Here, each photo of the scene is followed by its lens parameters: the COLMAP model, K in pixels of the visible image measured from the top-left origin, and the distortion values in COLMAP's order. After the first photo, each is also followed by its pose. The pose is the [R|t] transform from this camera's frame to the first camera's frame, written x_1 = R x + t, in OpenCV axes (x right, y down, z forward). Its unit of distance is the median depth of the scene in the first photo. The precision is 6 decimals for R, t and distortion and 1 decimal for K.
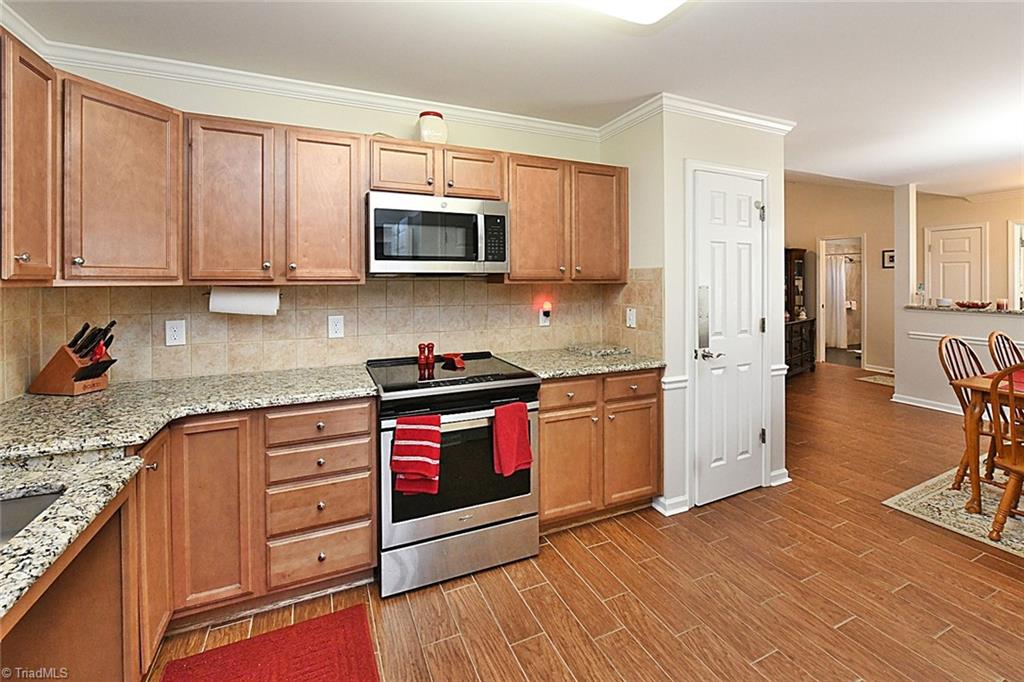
lens RADIAL K [[434.0, 0, 510.6], [0, 434.0, 280.0], [0, 0, 1]] dist [-0.004789, -0.000505]
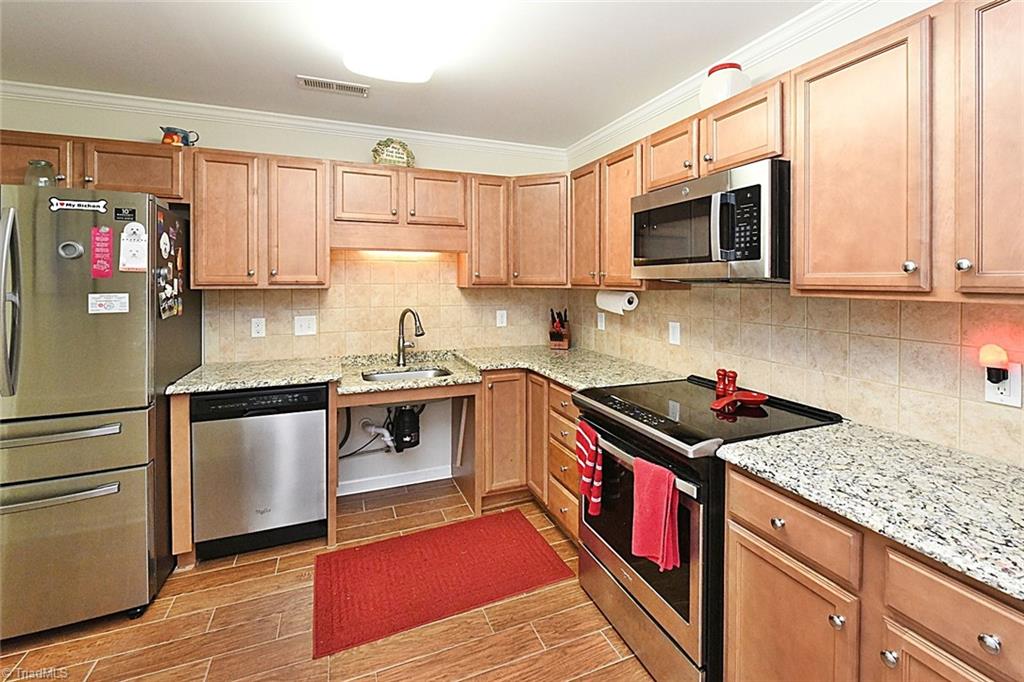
lens RADIAL K [[434.0, 0, 510.6], [0, 434.0, 280.0], [0, 0, 1]] dist [-0.004789, -0.000505]
pose [[-0.032815, -0.001072, -0.999461, 0.605388], [-0.005012, 0.999987, -0.000908, -0.010612], [0.999449, 0.004980, -0.032820, 0.664831]]
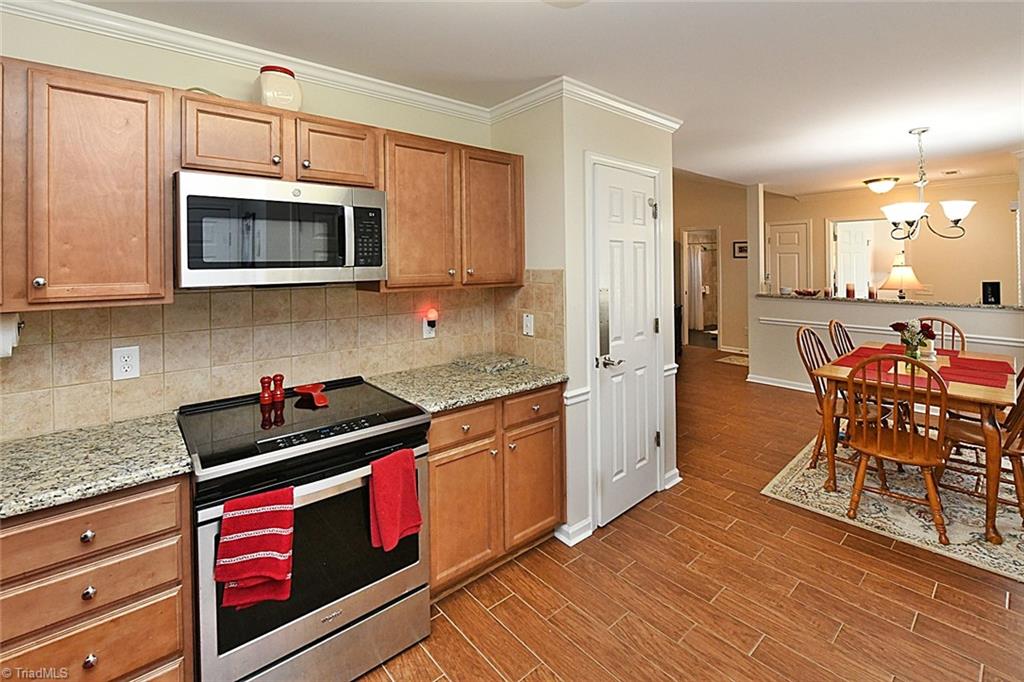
lens RADIAL K [[453.8, 0, 517.6], [0, 453.8, 260.8], [0, 0, 1]] dist [-0.009132, -0.000358]
pose [[0.955695, -0.006556, 0.294287, -0.018611], [0.008137, 0.999958, -0.004149, -0.046521], [-0.294247, 0.006359, 0.955708, 0.134326]]
